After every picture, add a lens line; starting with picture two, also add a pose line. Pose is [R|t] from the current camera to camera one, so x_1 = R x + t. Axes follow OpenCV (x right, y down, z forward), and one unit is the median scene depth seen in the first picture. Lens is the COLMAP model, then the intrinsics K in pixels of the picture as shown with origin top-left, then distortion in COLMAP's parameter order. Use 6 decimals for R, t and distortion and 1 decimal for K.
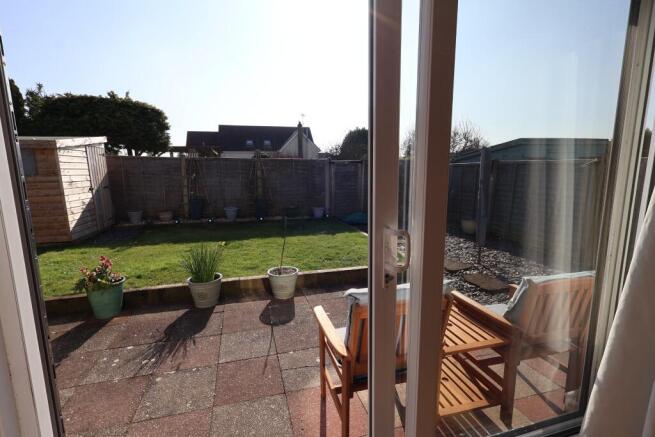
lens RADIAL K [[303.7, 0, 328.1], [0, 303.7, 215.6], [0, 0, 1]] dist [0.000730, 0.000204]
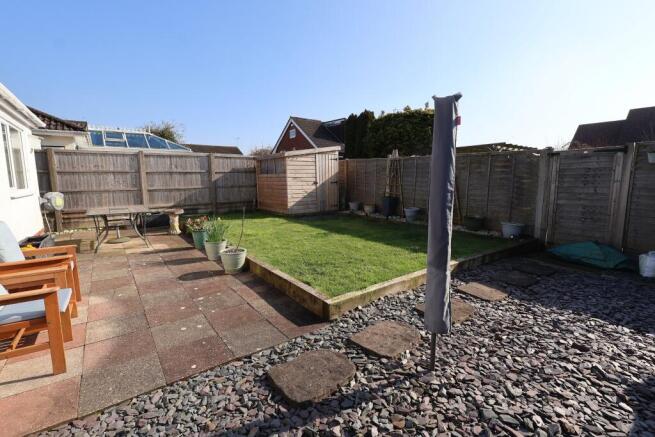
lens RADIAL K [[303.7, 0, 323.4], [0, 303.7, 218.2], [0, 0, 1]] dist [0.000730, 0.000204]
pose [[0.353392, 0.132912, -0.925985, 0.562300], [-0.134960, 0.986744, 0.090127, -0.052143], [0.925689, 0.093121, 0.366645, 0.467149]]
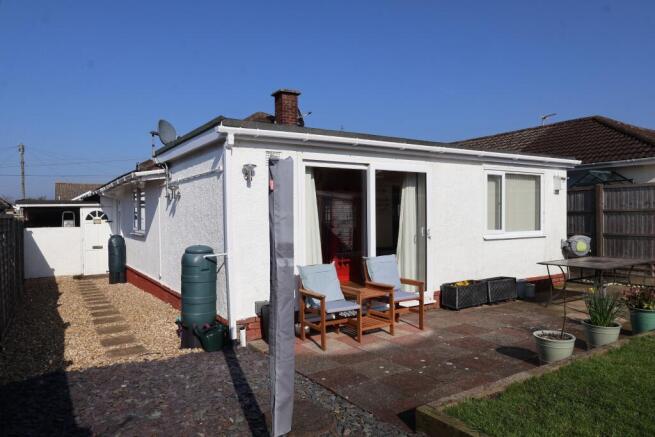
lens RADIAL K [[460.0, 0, 326.8], [0, 460.0, 219.6], [0, 0, 1]] dist [0.001553, 0.000173]
pose [[-0.949141, 0.015972, -0.314447, 0.415892], [-0.034791, 0.987276, 0.155163, -0.151515], [0.312924, 0.158211, -0.936508, 1.014329]]
